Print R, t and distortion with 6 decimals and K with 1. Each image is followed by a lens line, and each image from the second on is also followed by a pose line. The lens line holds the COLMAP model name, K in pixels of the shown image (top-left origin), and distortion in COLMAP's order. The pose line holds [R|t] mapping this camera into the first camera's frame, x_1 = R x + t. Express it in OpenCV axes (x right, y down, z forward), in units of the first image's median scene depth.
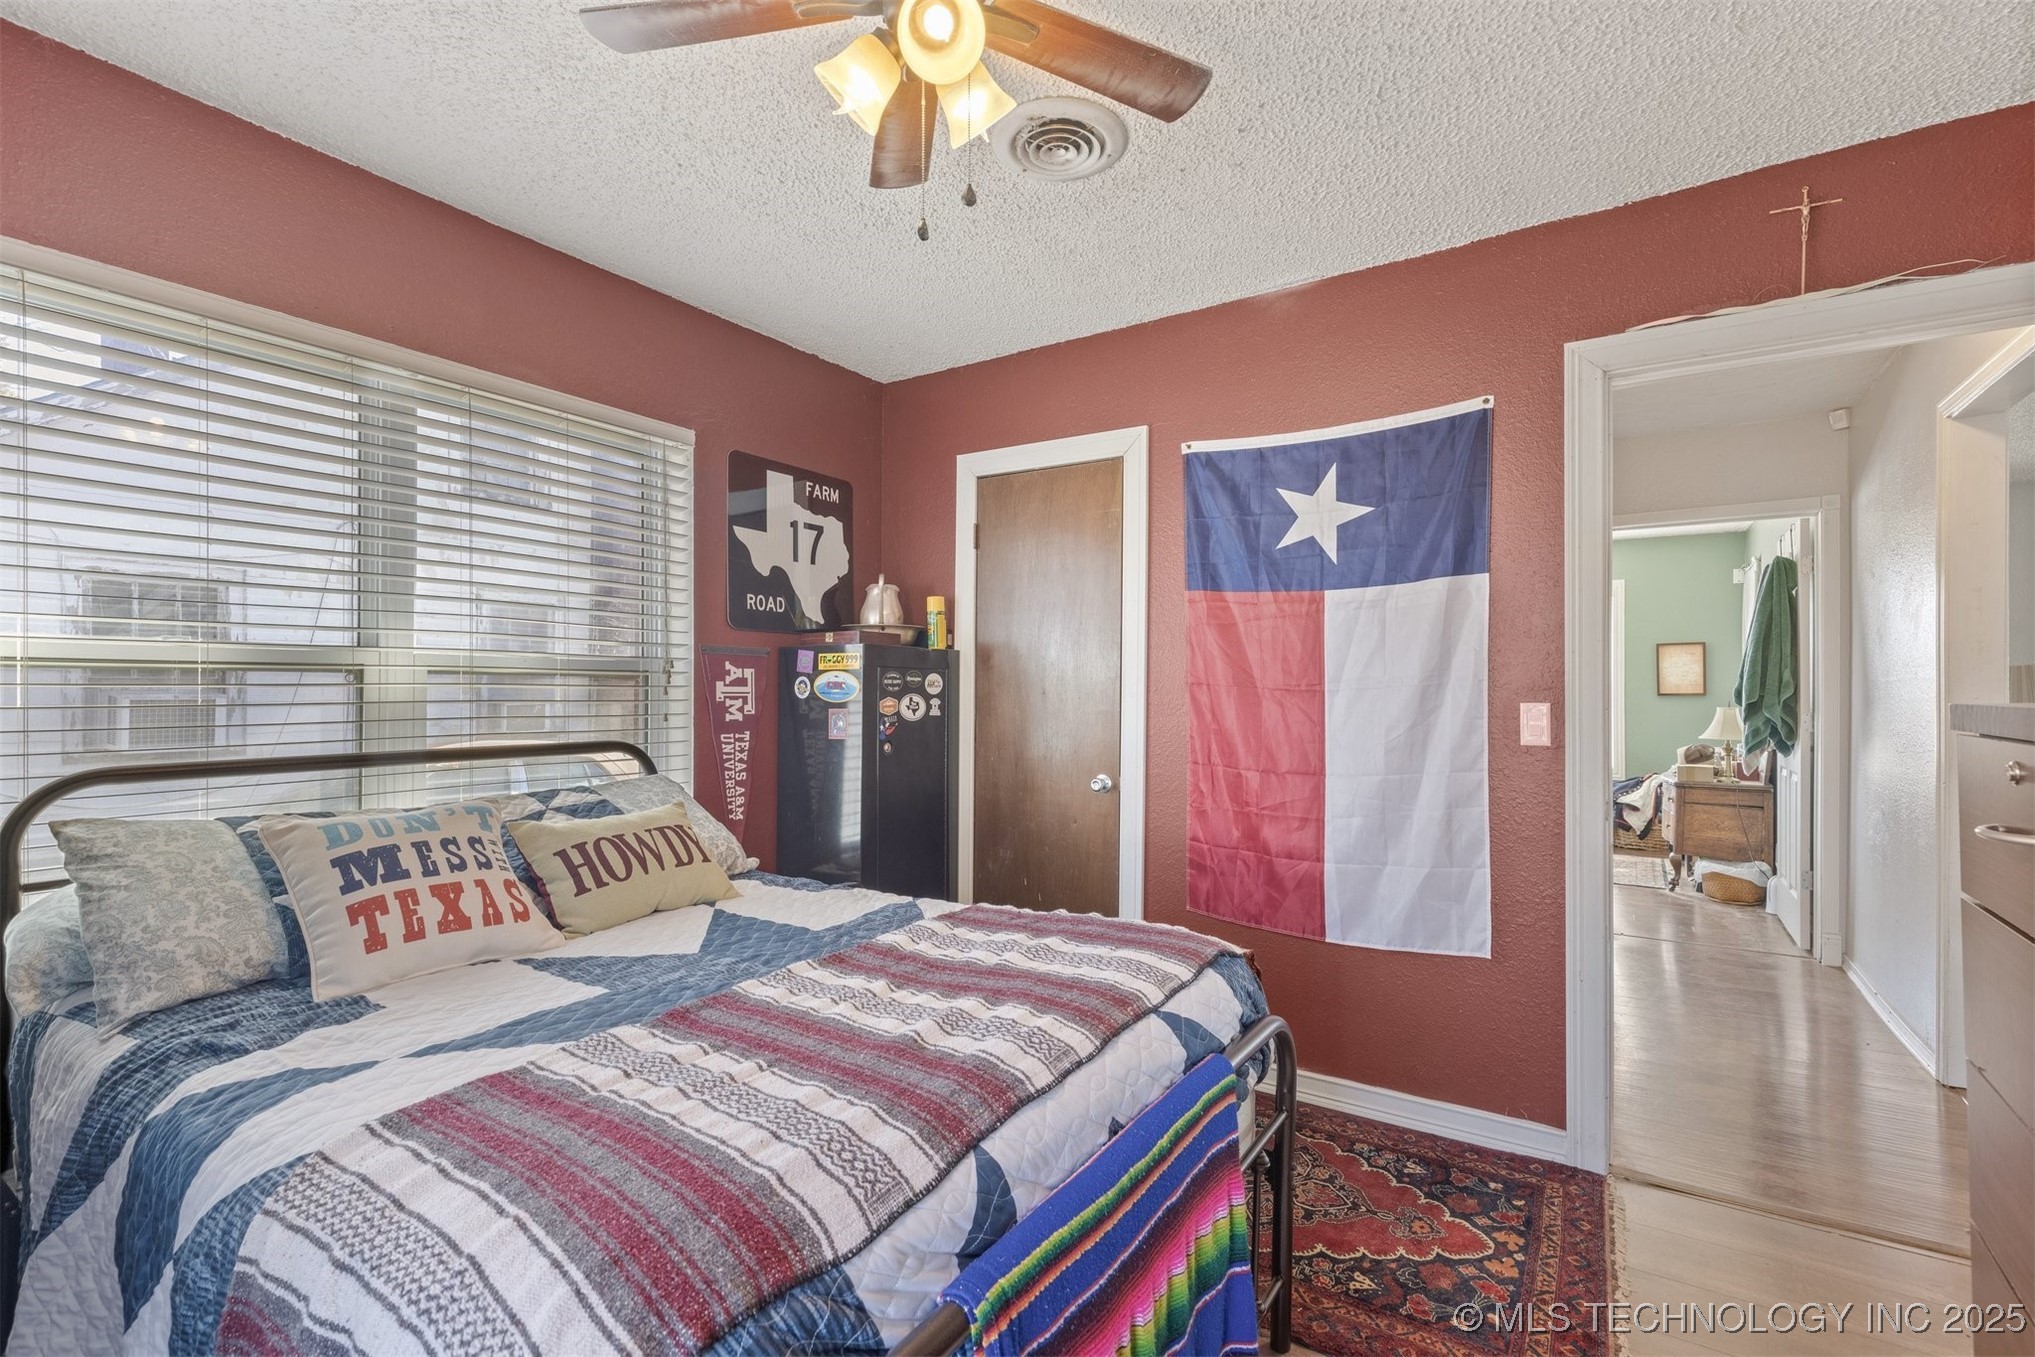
lens RADIAL K [[909.6, 0, 1020.8], [0, 909.6, 683.3], [0, 0, 1]] dist [0.004599, -0.001534]
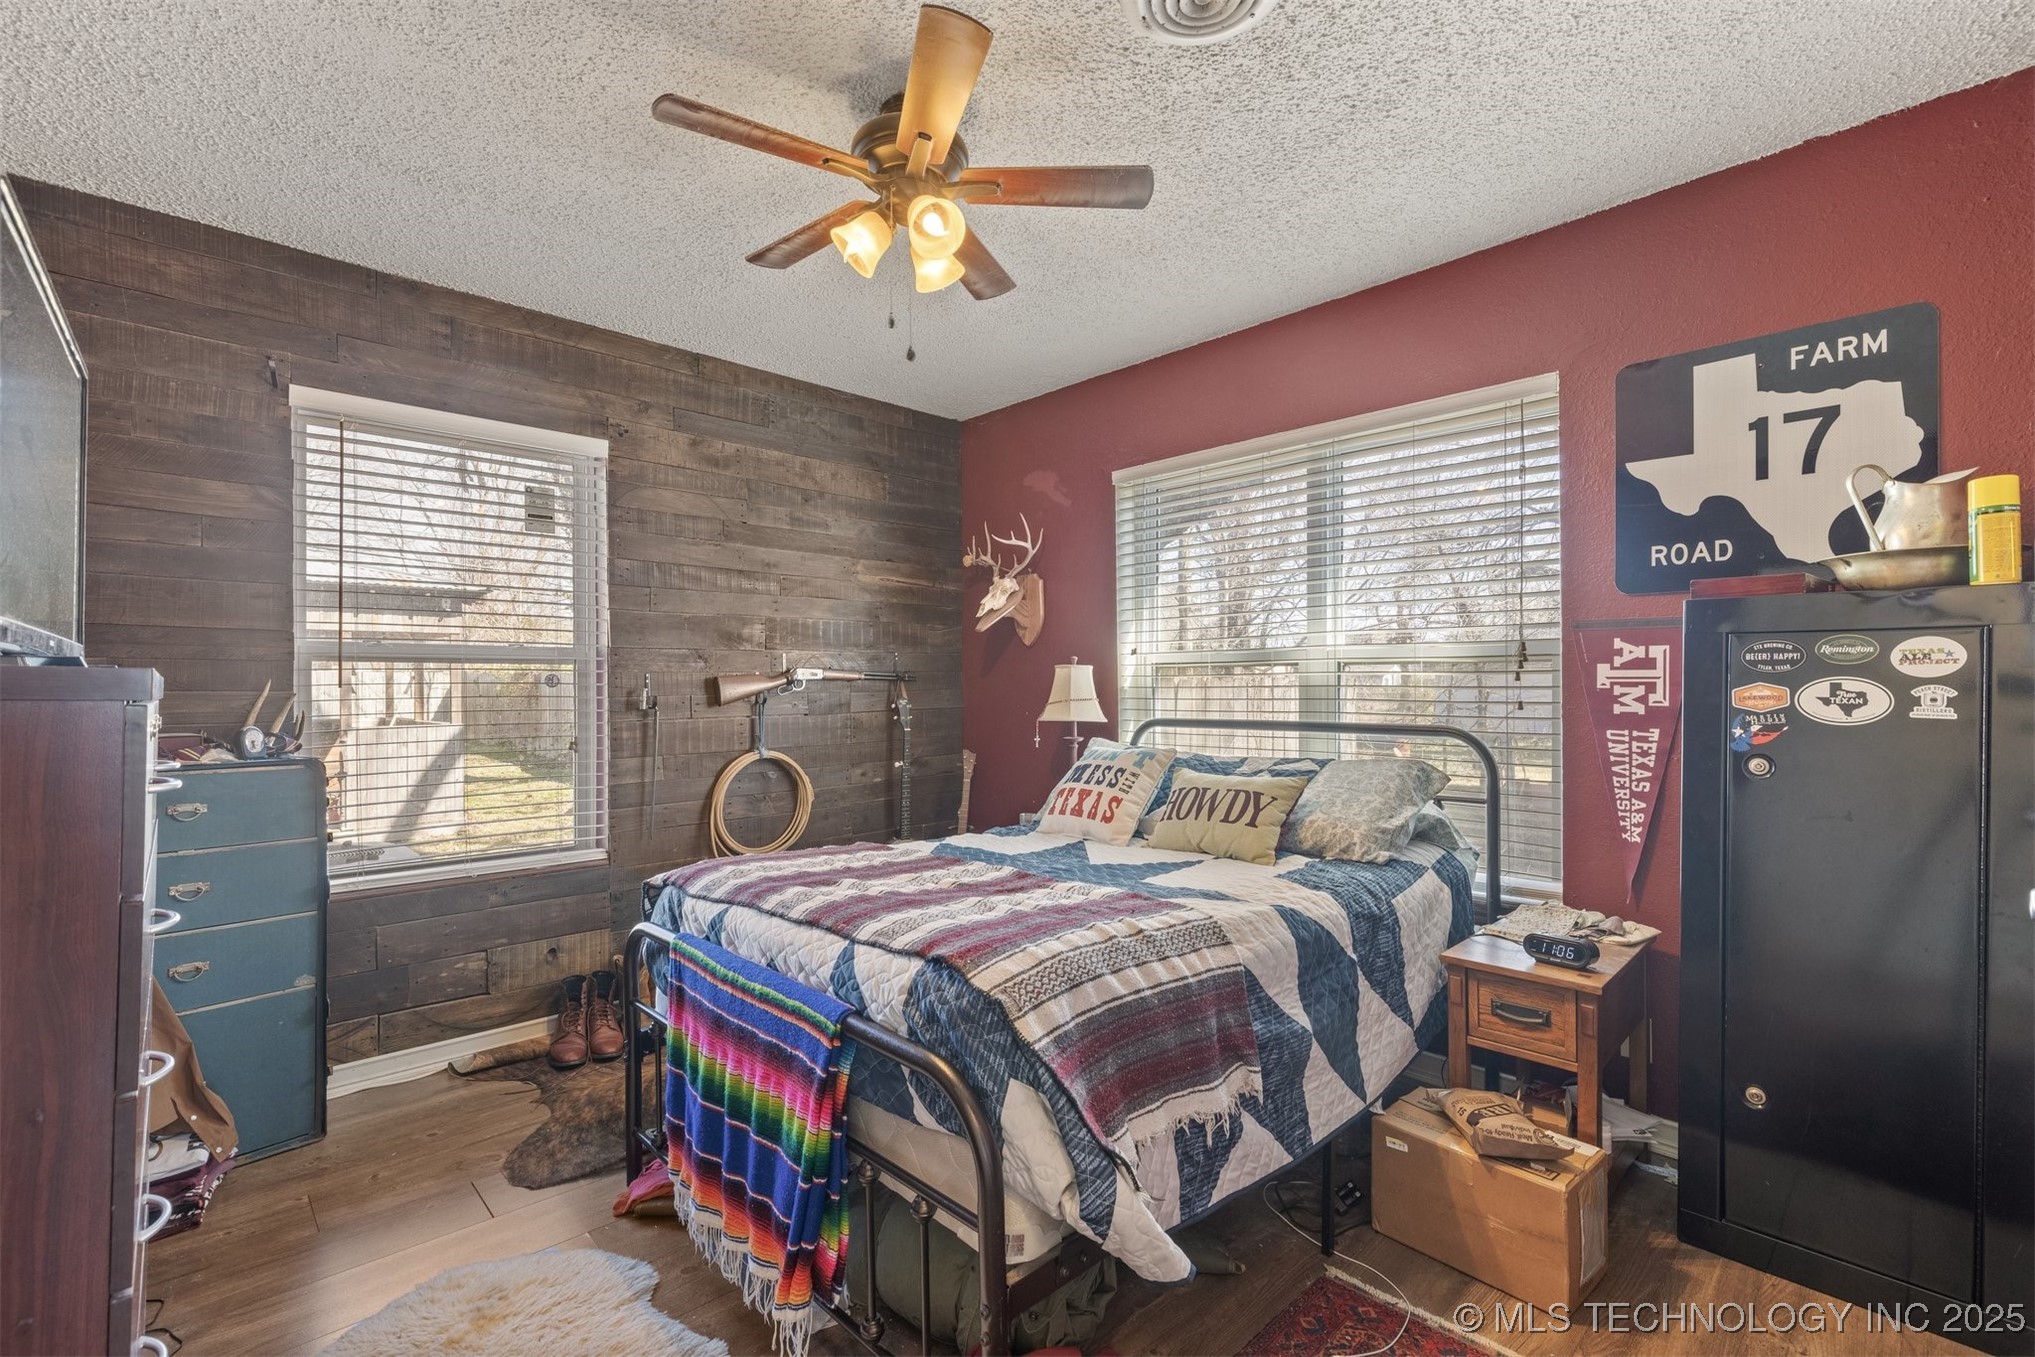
lens RADIAL K [[909.6, 0, 1018.0], [0, 909.6, 681.8], [0, 0, 1]] dist [0.004599, -0.001534]
pose [[-0.227936, -0.005560, -0.973660, 0.553153], [0.006489, 0.999953, -0.007230, 0.015984], [0.973654, -0.007966, -0.227890, 0.660349]]
